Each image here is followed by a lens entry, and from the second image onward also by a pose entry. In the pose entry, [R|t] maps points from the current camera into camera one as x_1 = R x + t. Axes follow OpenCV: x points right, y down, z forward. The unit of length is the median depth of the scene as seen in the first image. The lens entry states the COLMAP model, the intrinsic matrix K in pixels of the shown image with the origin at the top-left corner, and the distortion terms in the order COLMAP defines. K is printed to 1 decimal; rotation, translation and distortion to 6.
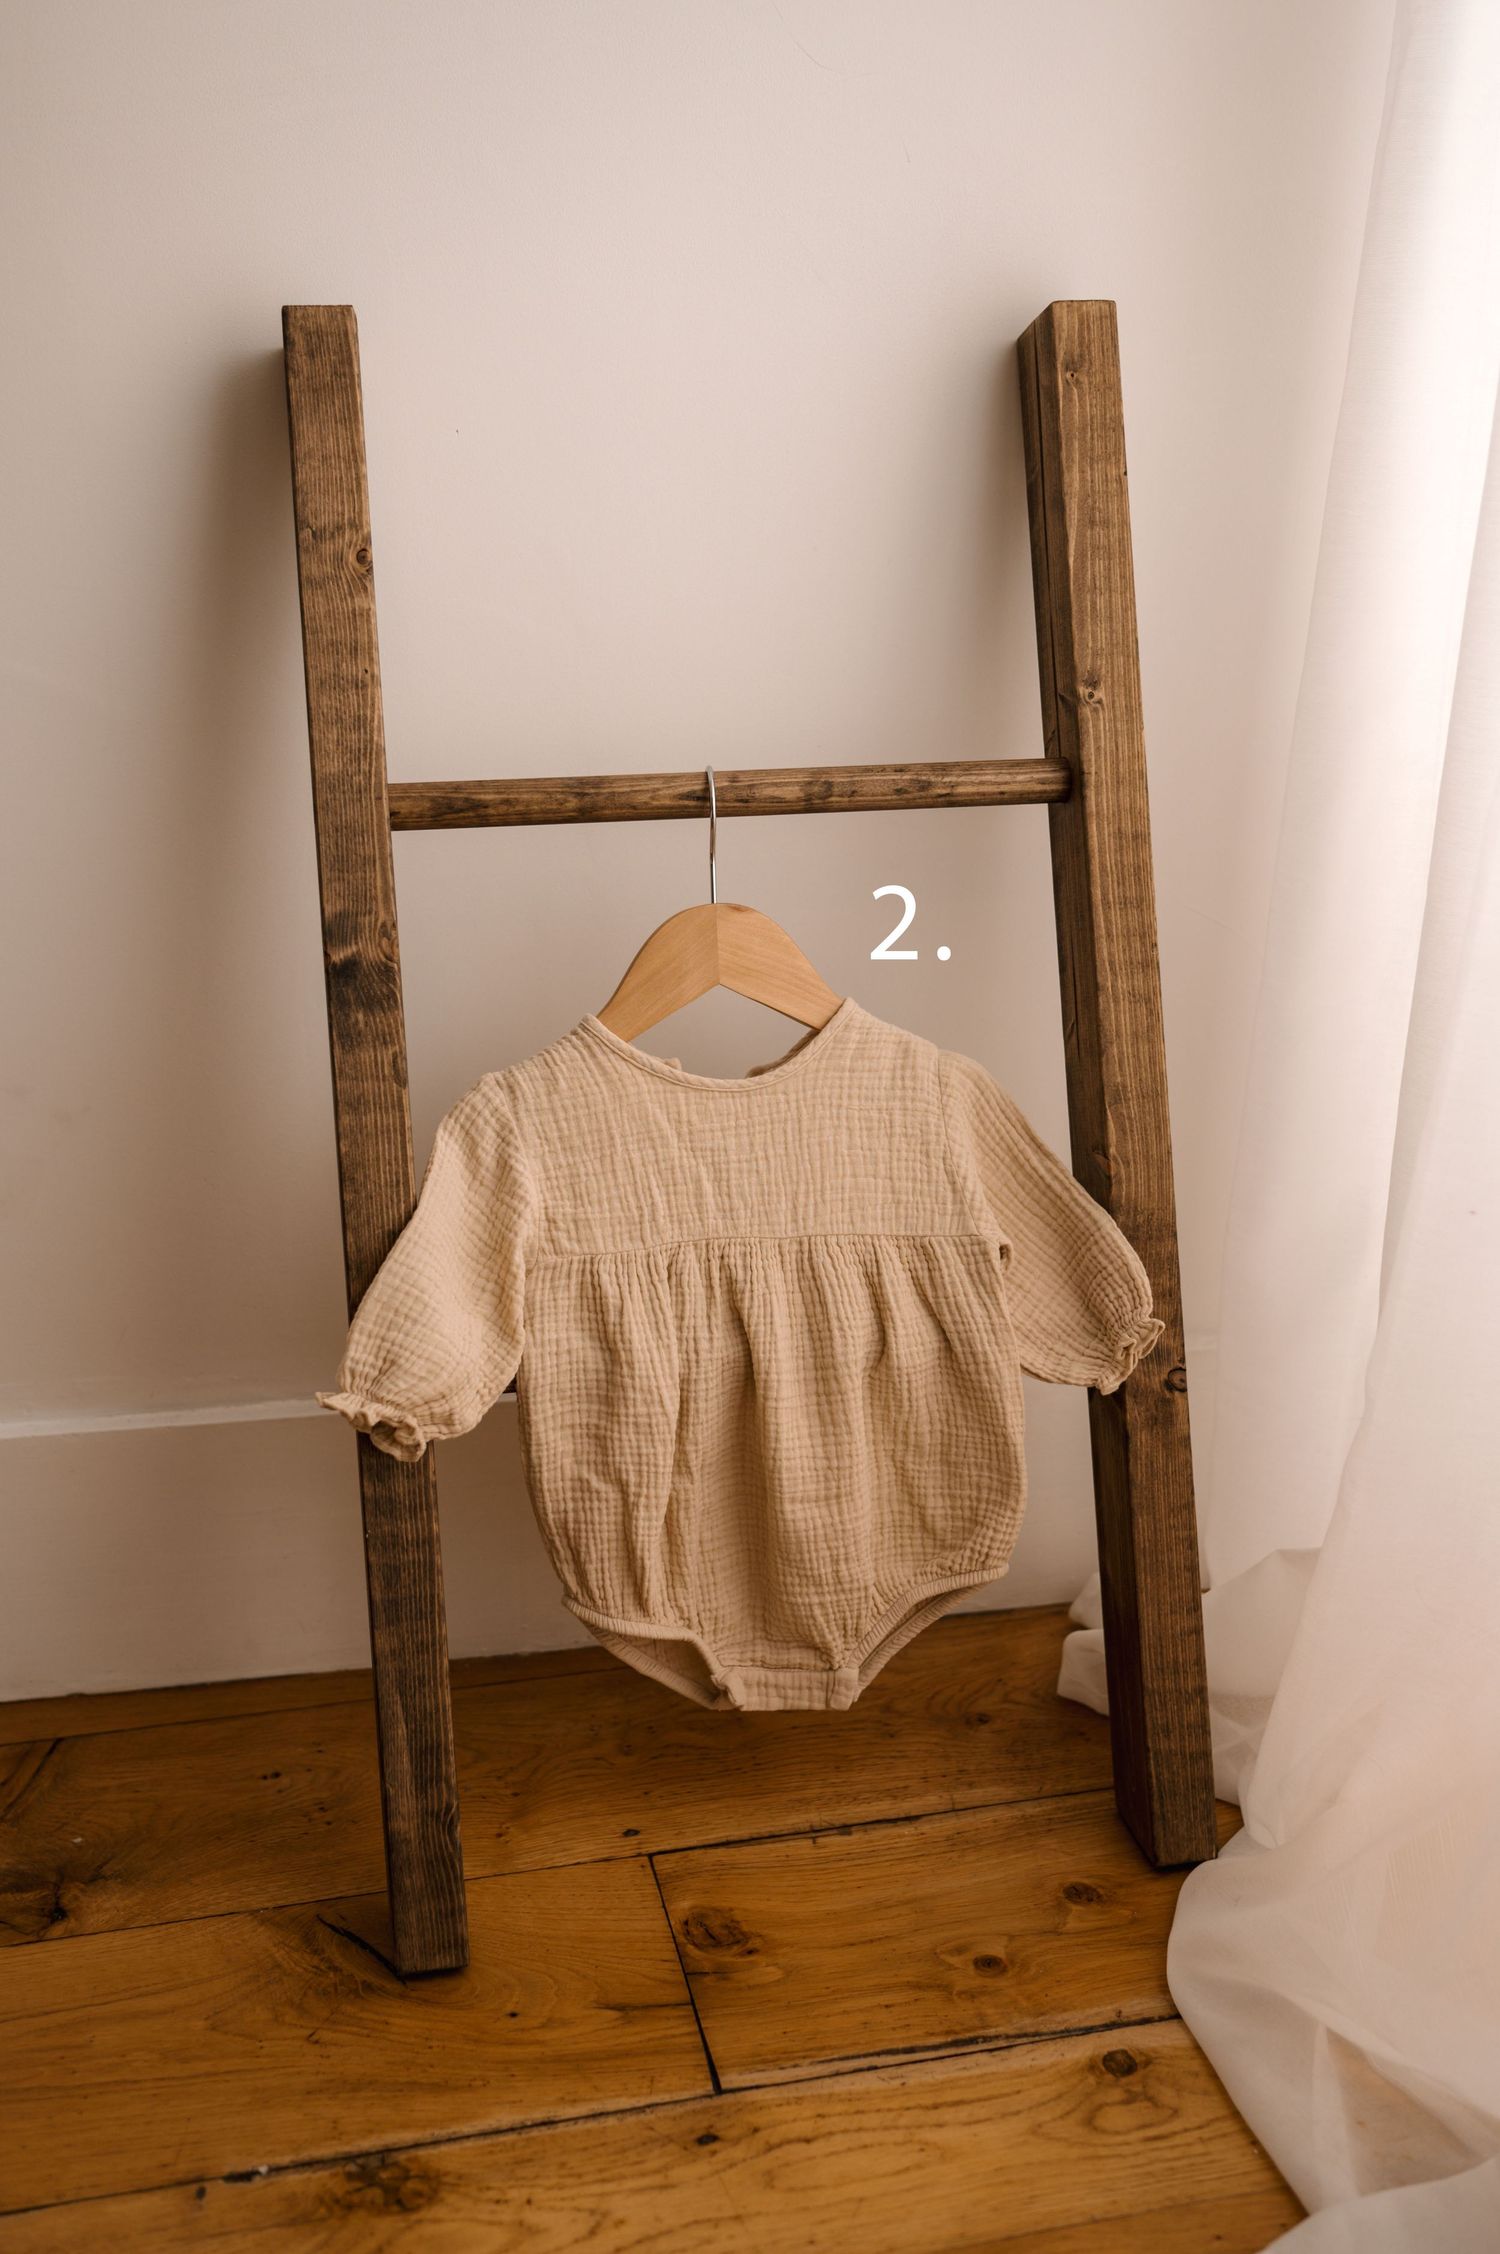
lens RADIAL K [[2462.8, 0, 737.6], [0, 2462.8, 1129.7], [0, 0, 1]] dist [-0.010983, 0.013851]
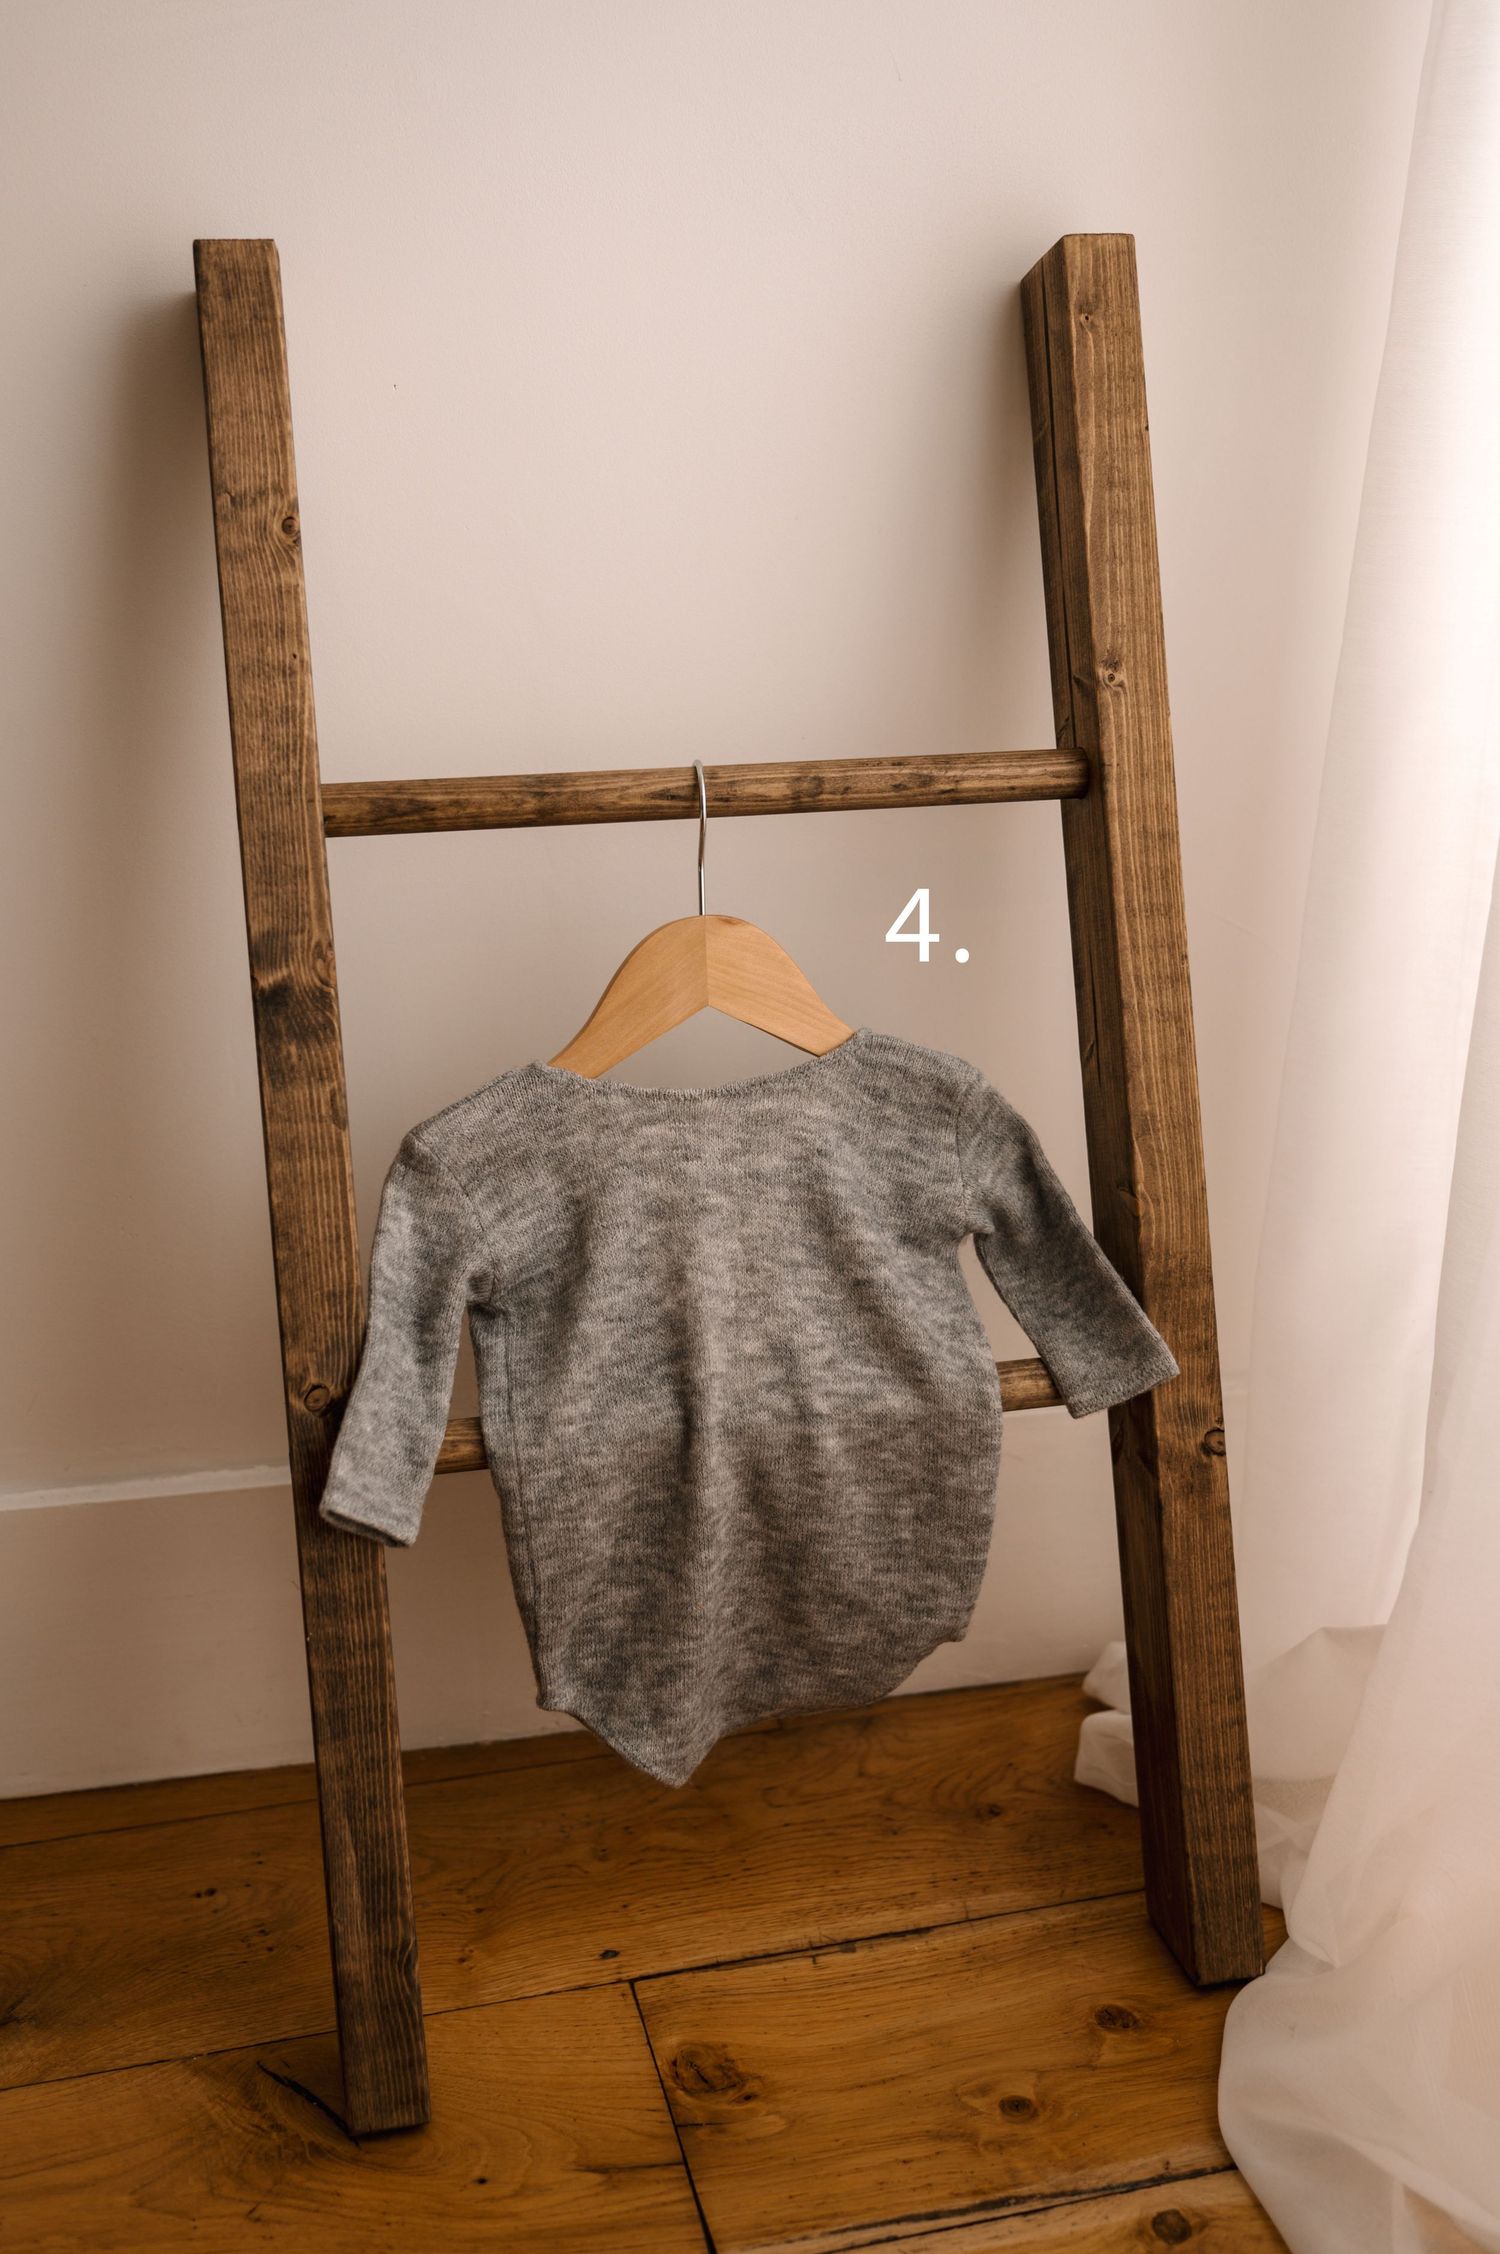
lens RADIAL K [[2460.0, 0, 733.6], [0, 2460.0, 1135.2], [0, 0, 1]] dist [-0.009774, 0.005412]
pose [[0.999704, -0.012325, 0.020958, -0.013992], [0.012265, 0.999920, 0.002986, -0.015180], [-0.020993, -0.002728, 0.999776, 0.112951]]
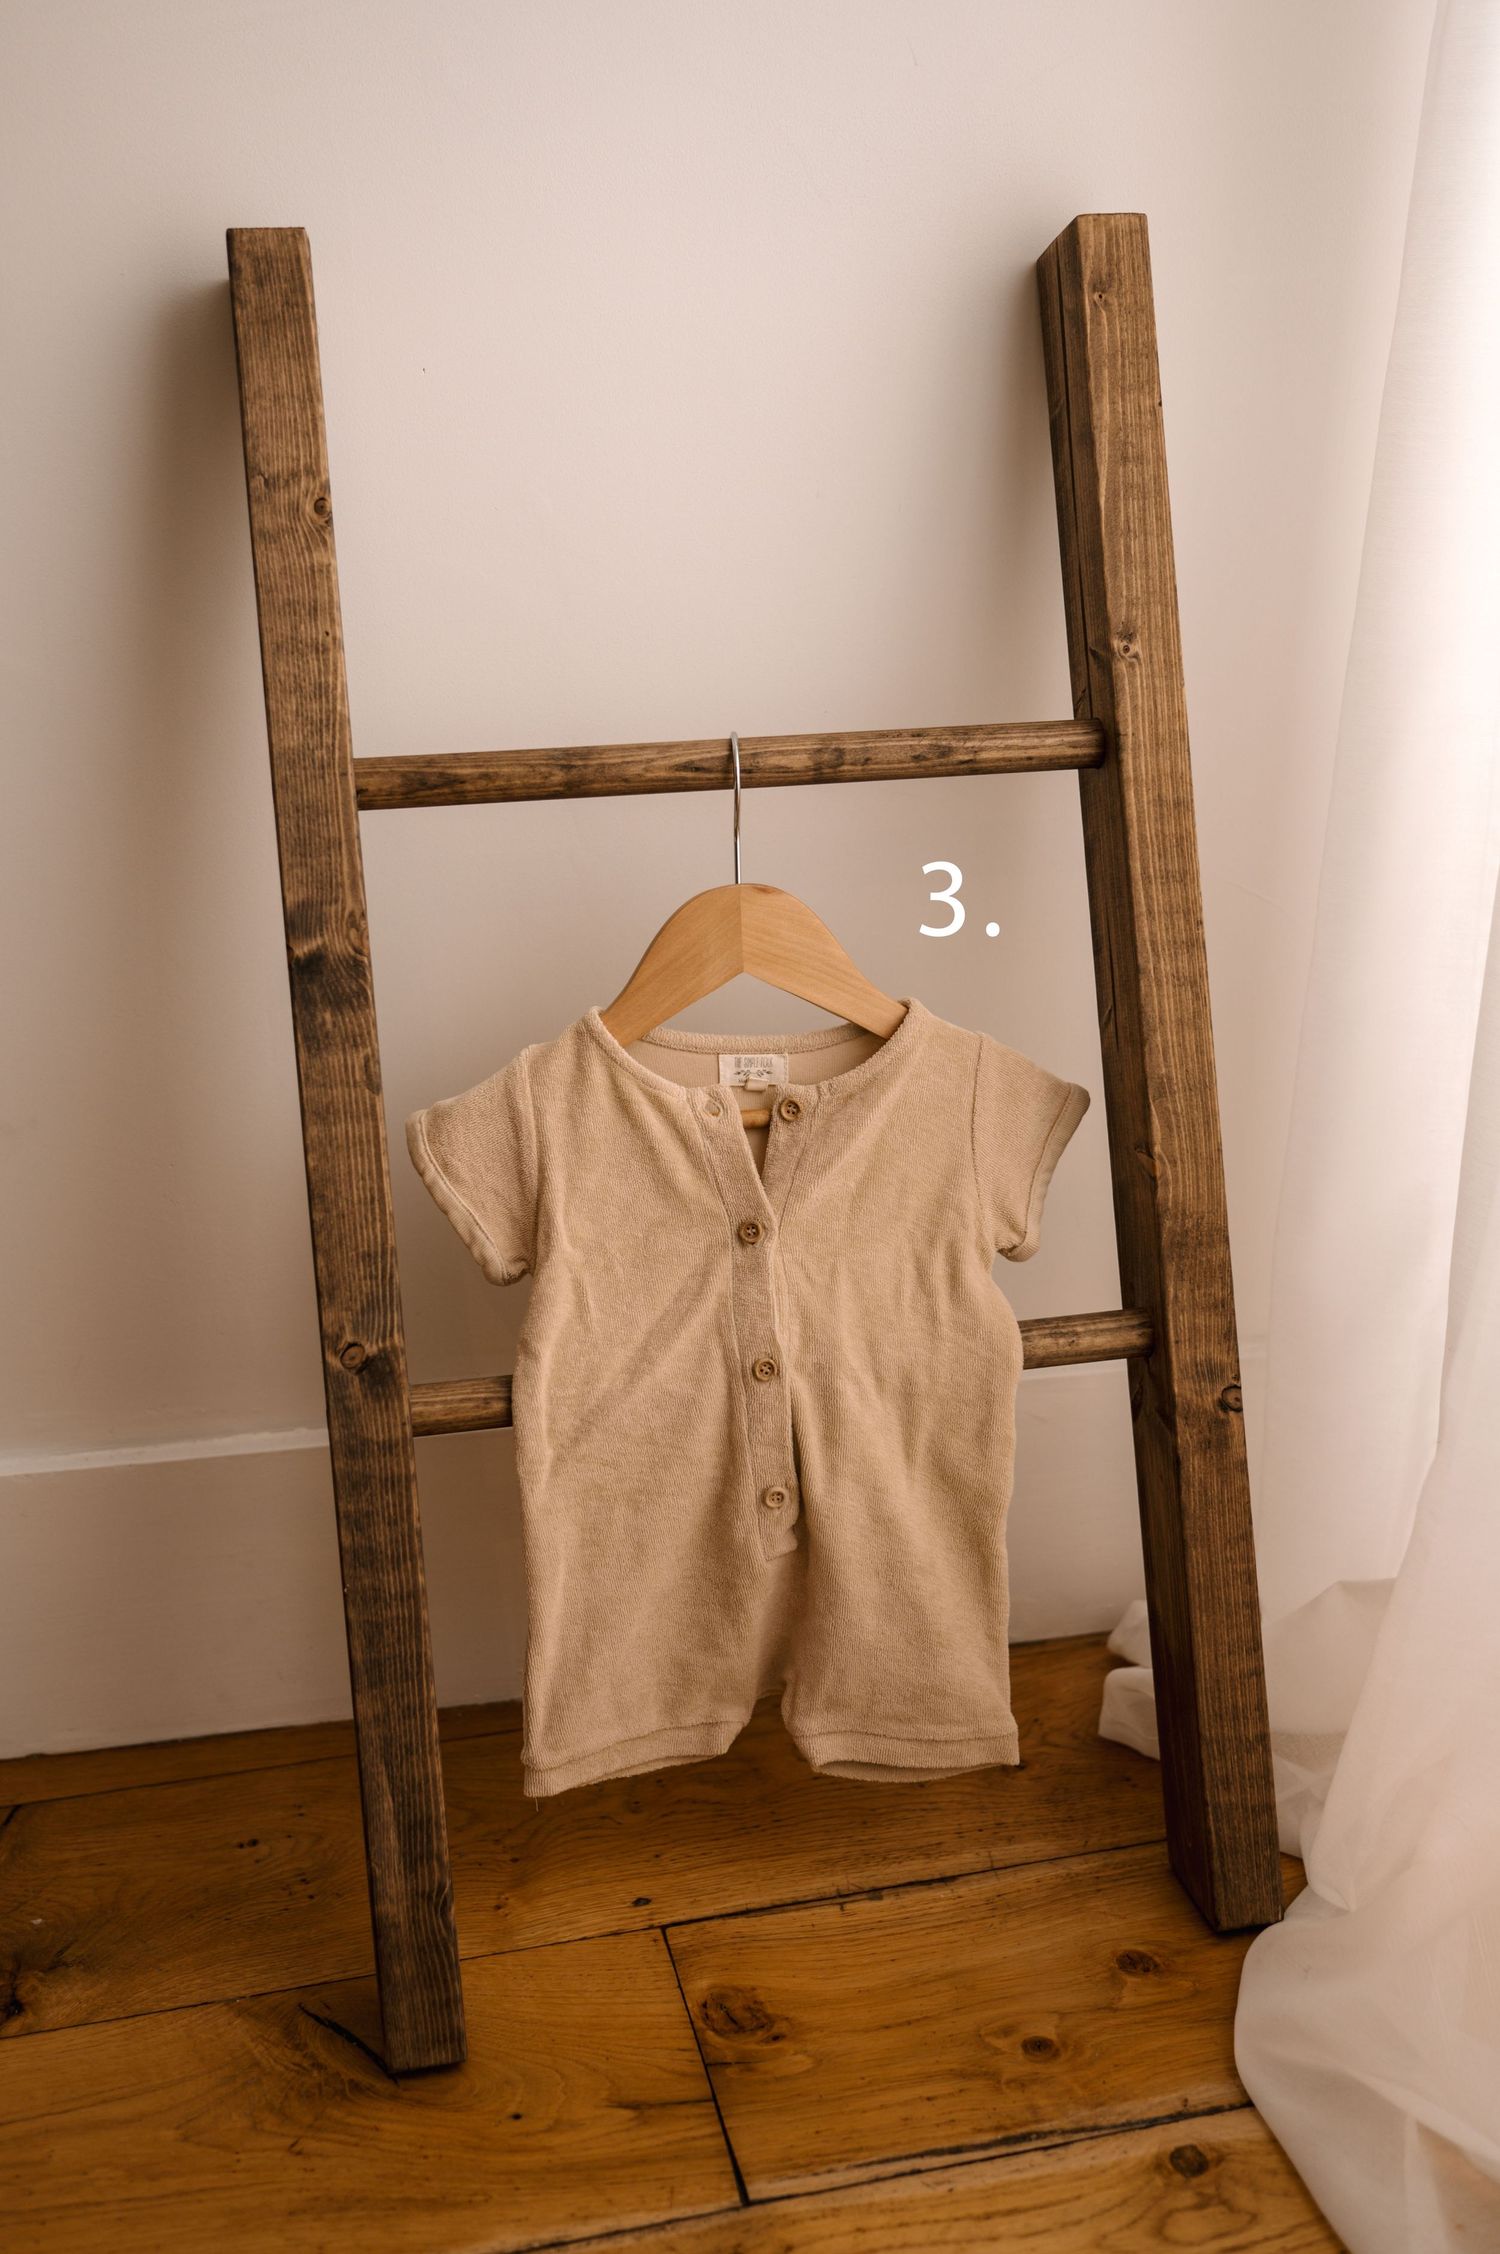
lens RADIAL K [[2462.8, 0, 737.6], [0, 2462.8, 1129.7], [0, 0, 1]] dist [-0.010983, 0.013851]
pose [[0.999837, -0.017228, 0.005414, -0.008056], [0.017196, 0.999835, 0.005818, -0.006713], [-0.005513, -0.005724, 0.999968, 0.091131]]
